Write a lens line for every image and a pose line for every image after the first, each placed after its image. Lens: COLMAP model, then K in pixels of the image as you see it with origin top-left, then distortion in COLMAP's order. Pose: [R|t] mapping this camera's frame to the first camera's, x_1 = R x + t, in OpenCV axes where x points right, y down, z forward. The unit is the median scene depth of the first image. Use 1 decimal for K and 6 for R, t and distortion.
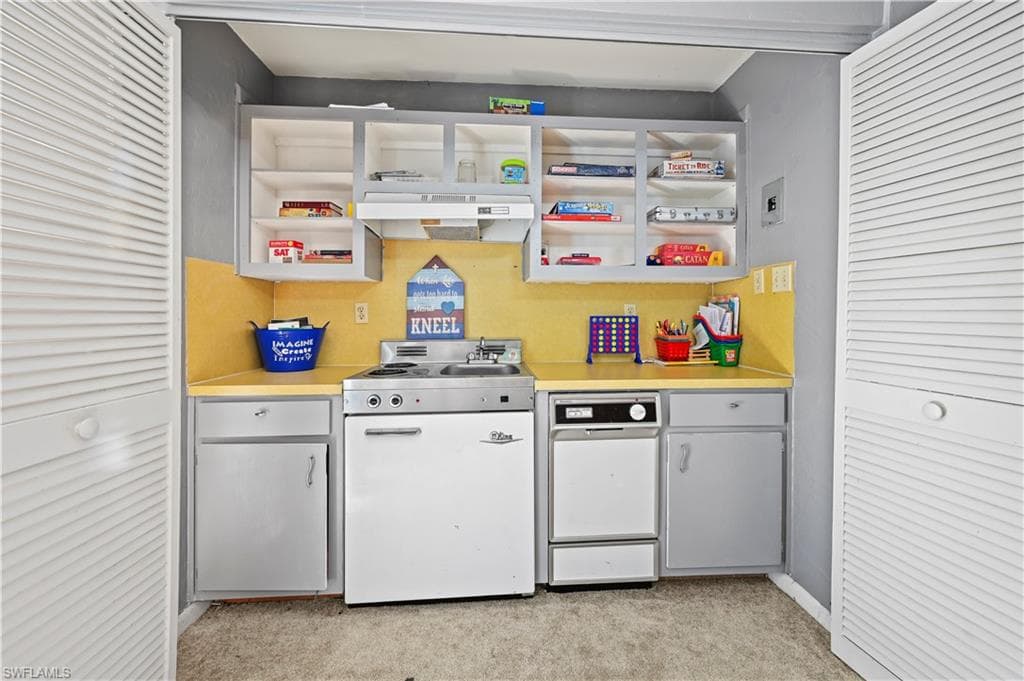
lens RADIAL K [[420.4, 0, 526.5], [0, 420.4, 310.4], [0, 0, 1]] dist [-0.000564, 0.000039]
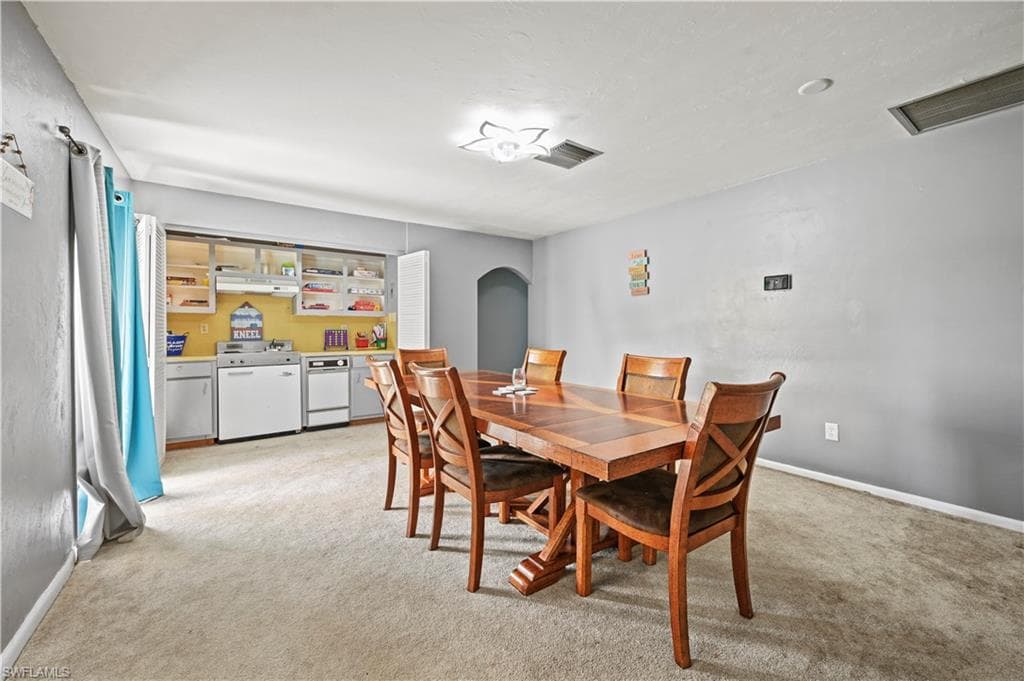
lens RADIAL K [[408.5, 0, 515.2], [0, 408.5, 340.1], [0, 0, 1]] dist [-0.000675, 0.000006]
pose [[0.861284, -0.012232, 0.507976, -0.104640], [-0.004709, 0.999475, 0.032051, -0.009247], [-0.508101, -0.029997, 0.860775, -1.666918]]
